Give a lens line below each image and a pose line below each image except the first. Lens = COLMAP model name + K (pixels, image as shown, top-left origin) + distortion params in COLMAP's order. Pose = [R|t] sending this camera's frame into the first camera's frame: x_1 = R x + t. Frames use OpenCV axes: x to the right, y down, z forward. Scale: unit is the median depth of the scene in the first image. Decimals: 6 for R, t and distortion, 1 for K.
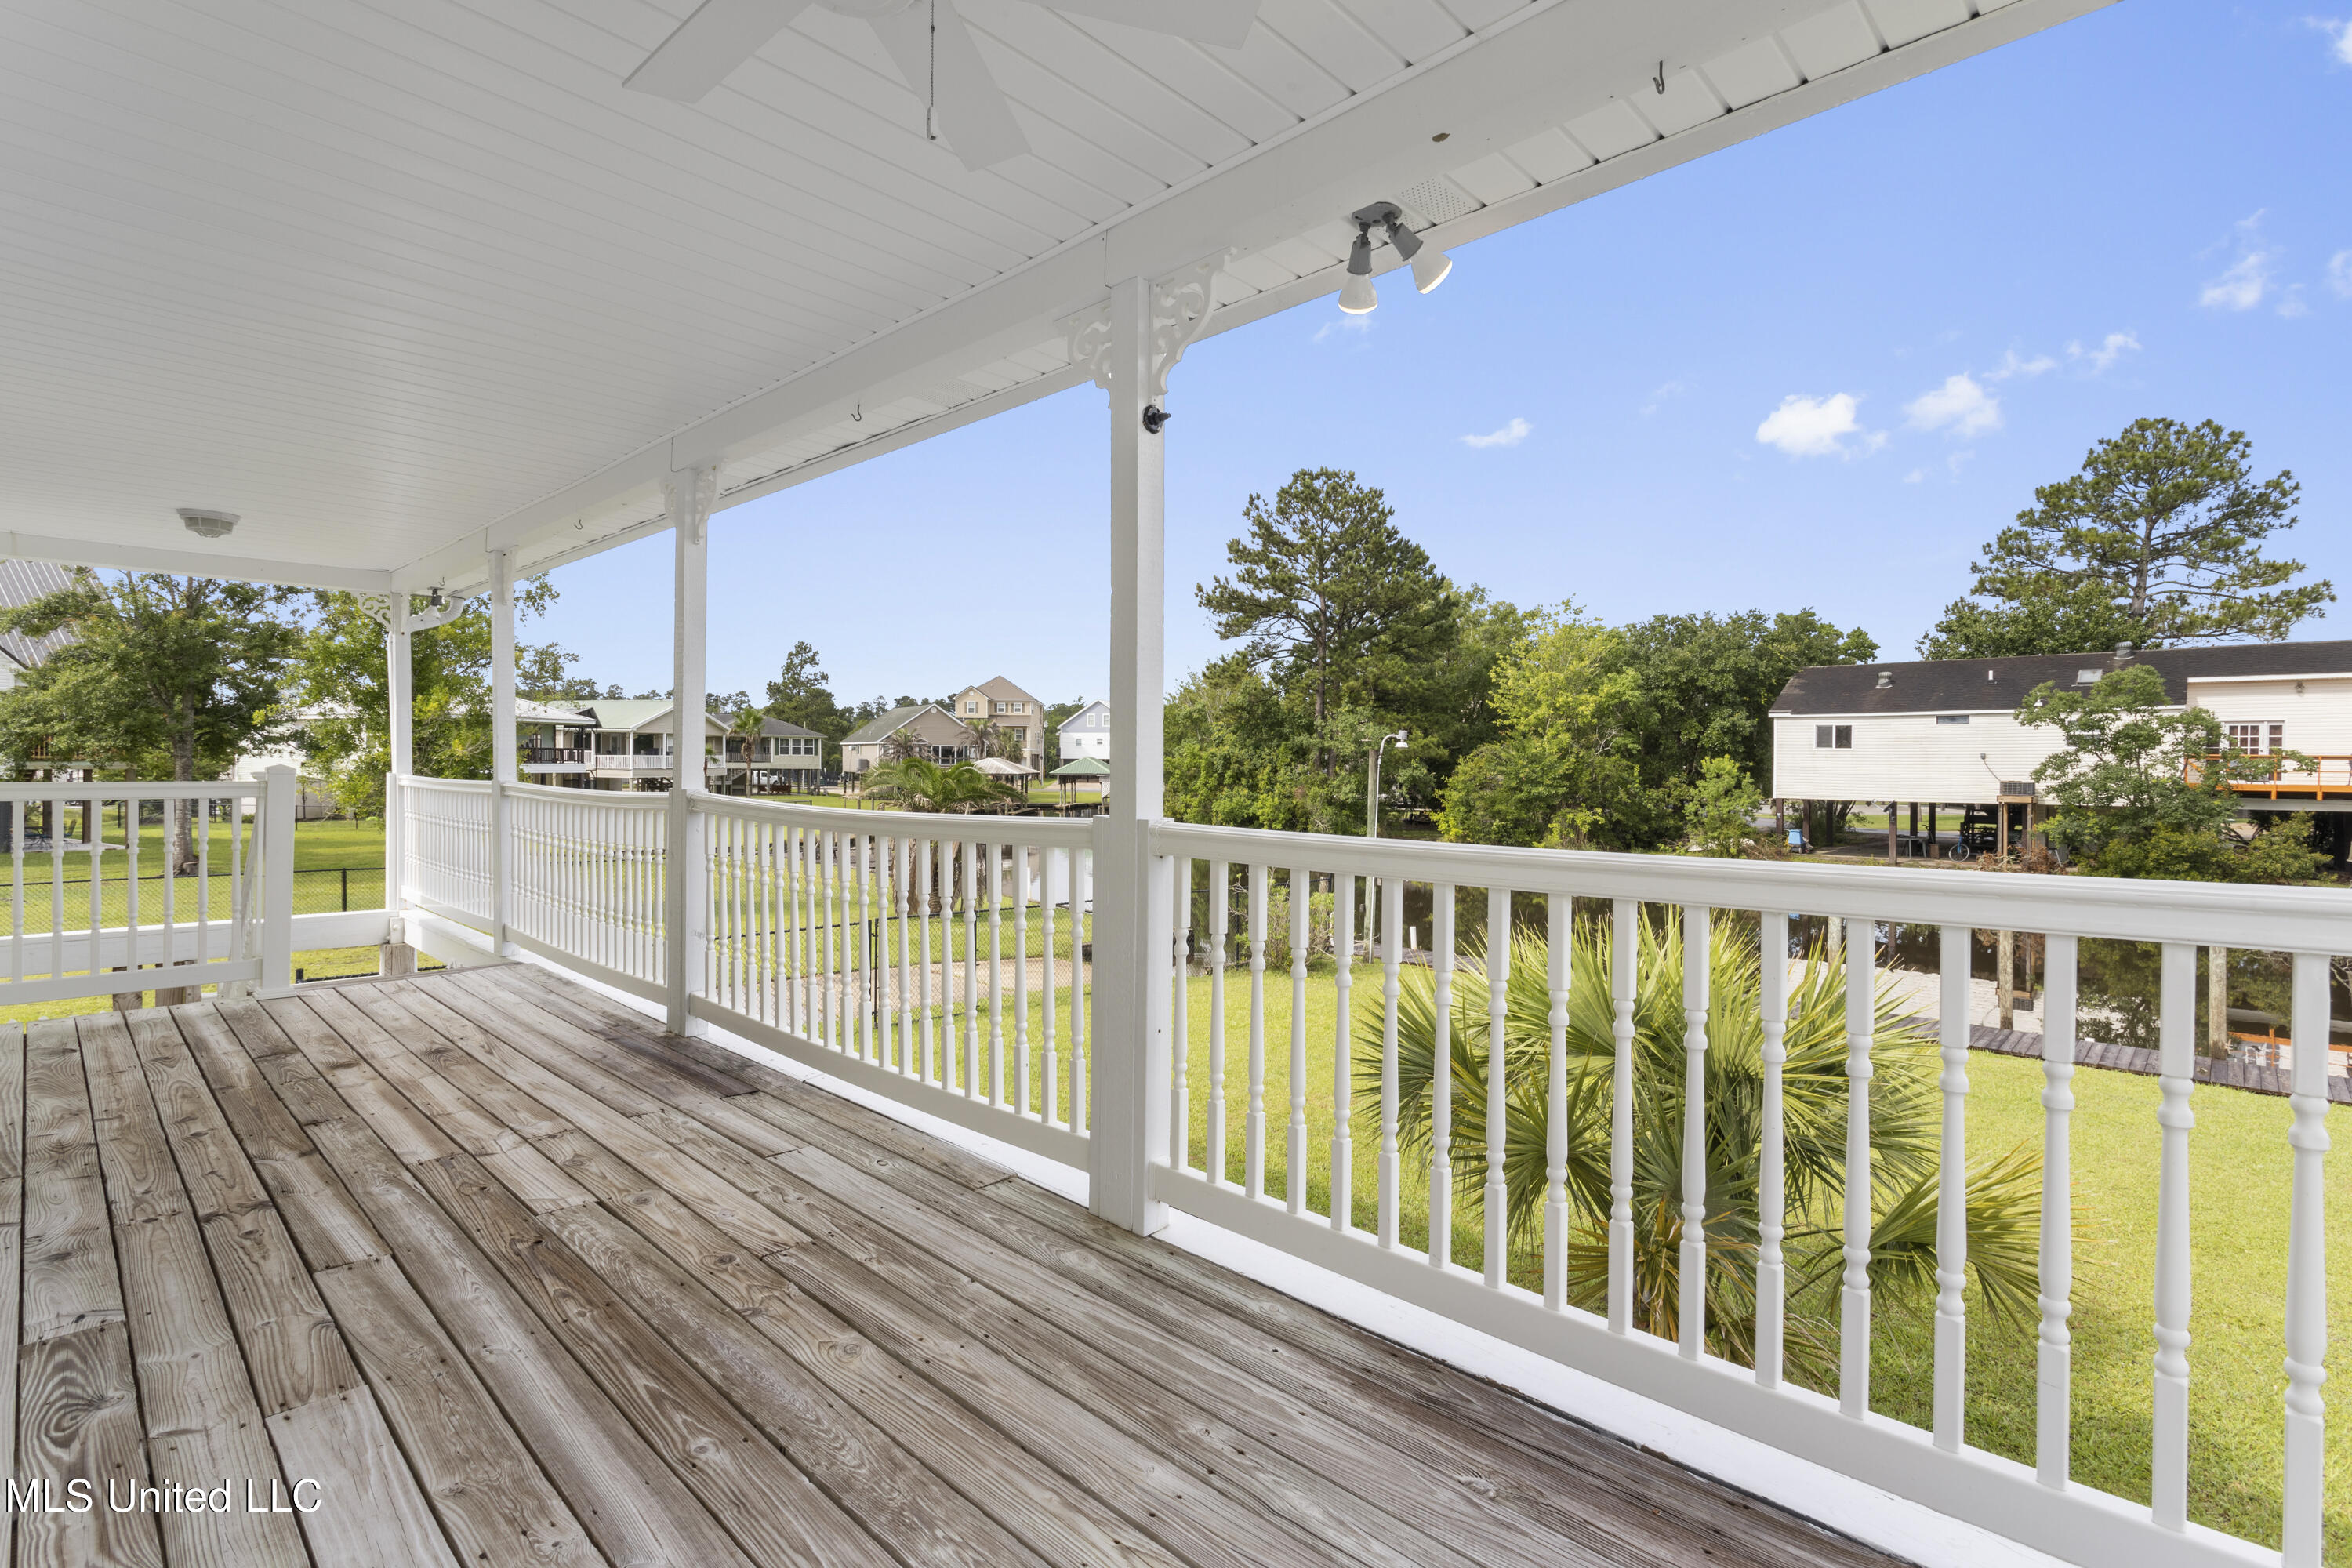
lens RADIAL K [[1111.4, 0, 1170.1], [0, 1111.4, 760.7], [0, 0, 1]] dist [0.003532, 0.001561]
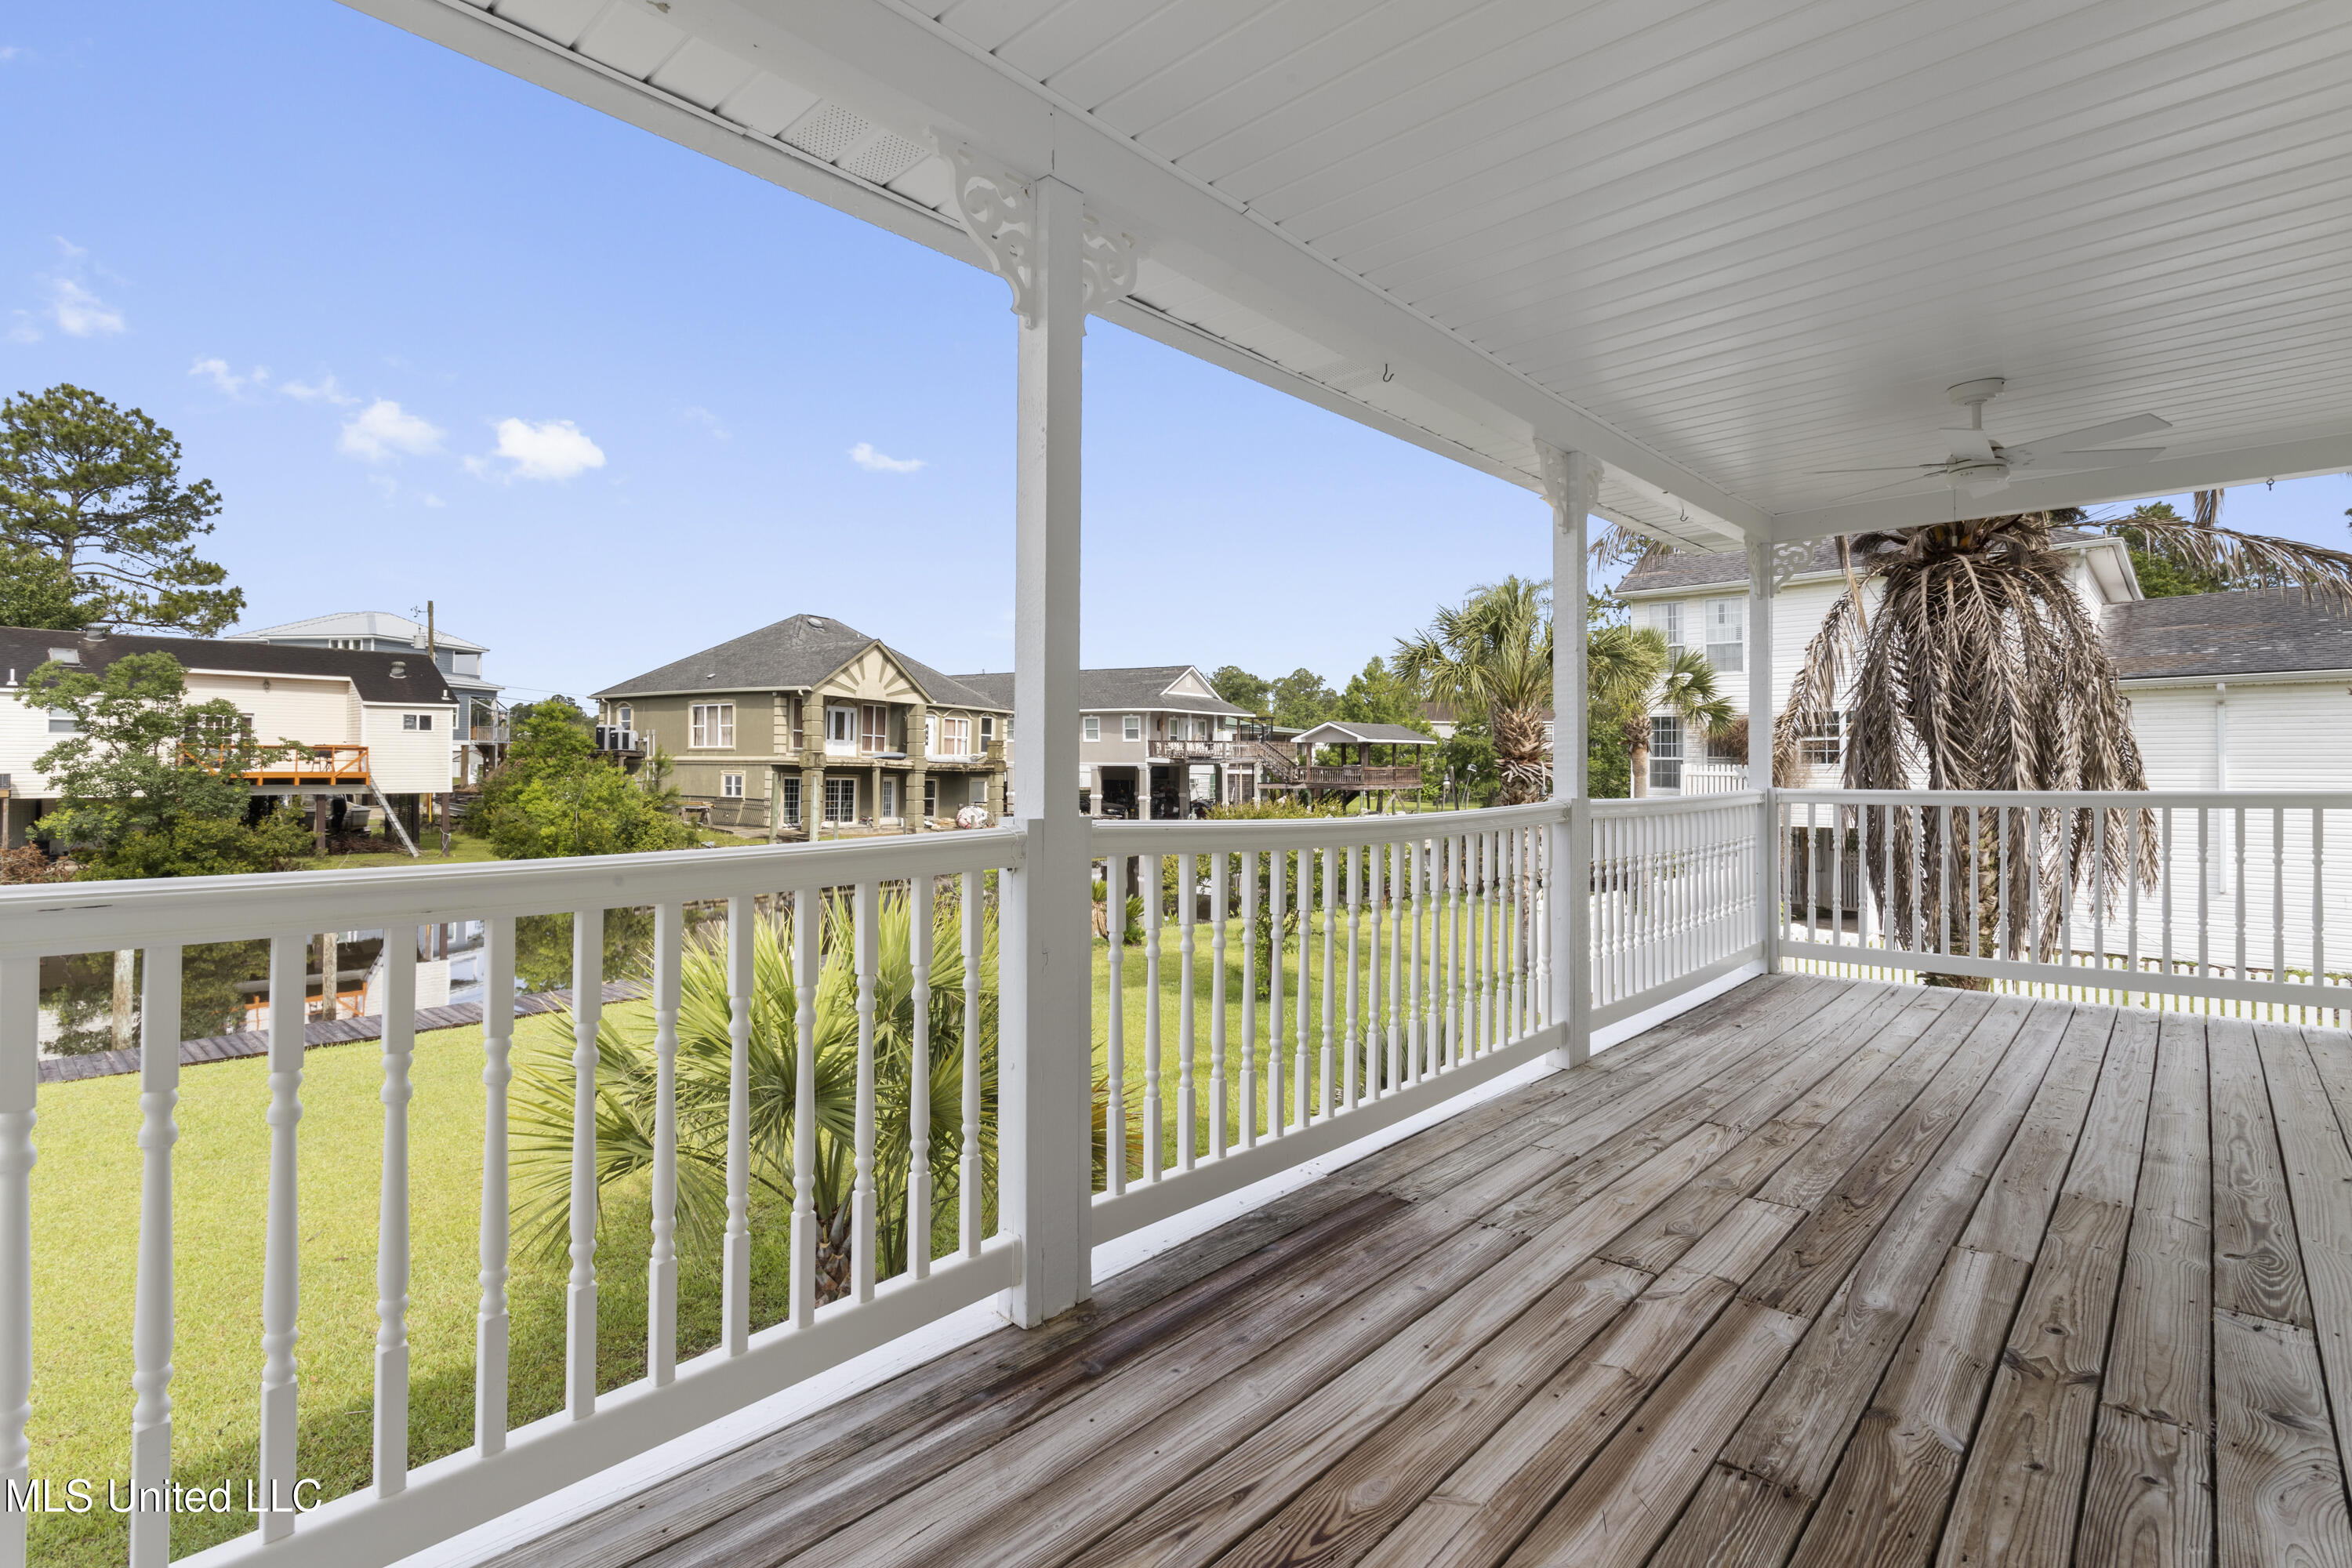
lens RADIAL K [[1111.4, 0, 1170.1], [0, 1111.4, 760.7], [0, 0, 1]] dist [0.003532, 0.001561]
pose [[-0.025717, -0.004439, 0.999659, -0.137069], [-0.006643, 0.999969, 0.004270, -0.000389], [-0.999647, -0.006531, -0.025746, 0.140880]]
